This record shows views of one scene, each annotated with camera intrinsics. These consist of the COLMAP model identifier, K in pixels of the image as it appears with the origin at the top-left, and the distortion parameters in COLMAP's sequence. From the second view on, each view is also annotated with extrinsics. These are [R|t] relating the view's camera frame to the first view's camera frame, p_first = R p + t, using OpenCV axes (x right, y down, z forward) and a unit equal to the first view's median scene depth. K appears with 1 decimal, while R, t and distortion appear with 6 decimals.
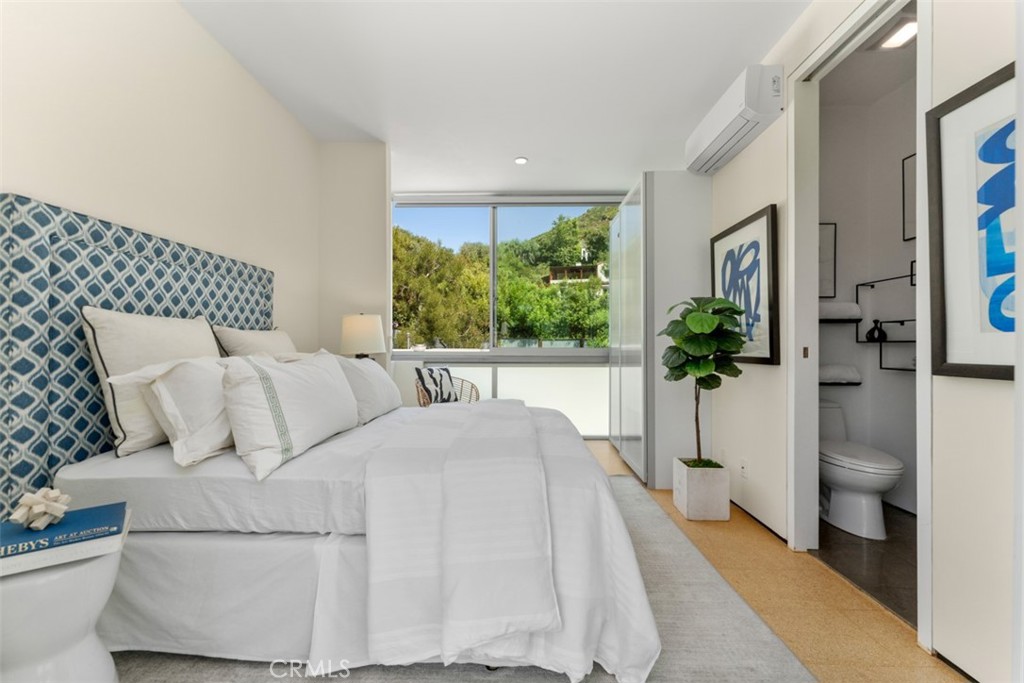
lens RADIAL K [[415.0, 0, 515.1], [0, 415.0, 345.1], [0, 0, 1]] dist [-0.006126, 0.002521]
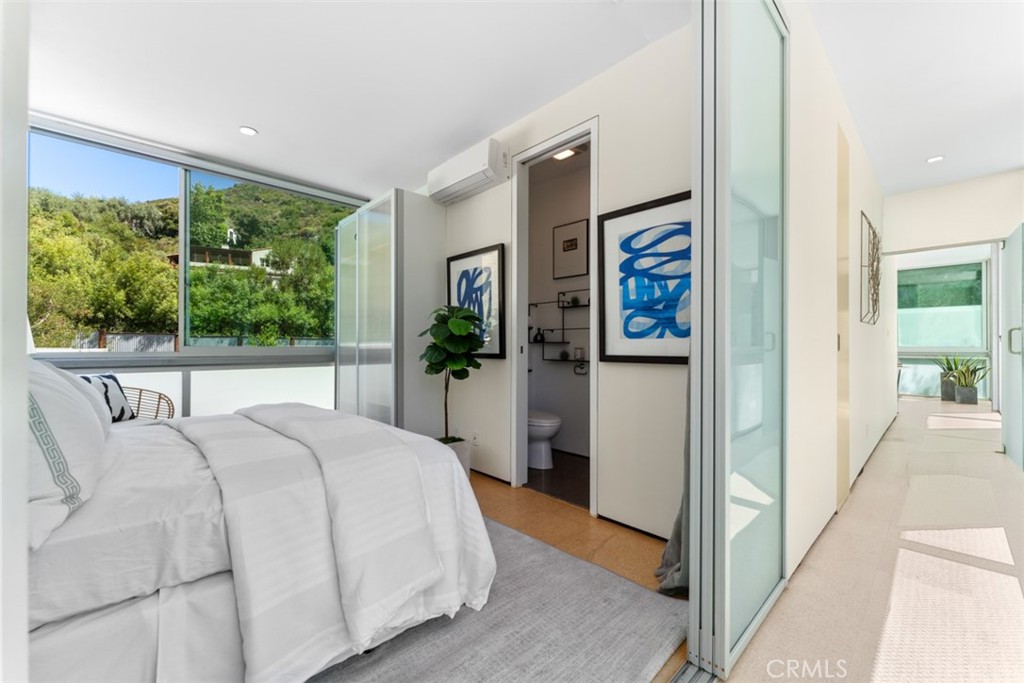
lens RADIAL K [[415.0, 0, 509.9], [0, 415.0, 342.9], [0, 0, 1]] dist [-0.006126, 0.002521]
pose [[0.704305, 0.005133, 0.709879, -0.302620], [-0.004157, 0.999987, -0.003106, -0.001521], [-0.709885, -0.000763, 0.704317, 0.001317]]
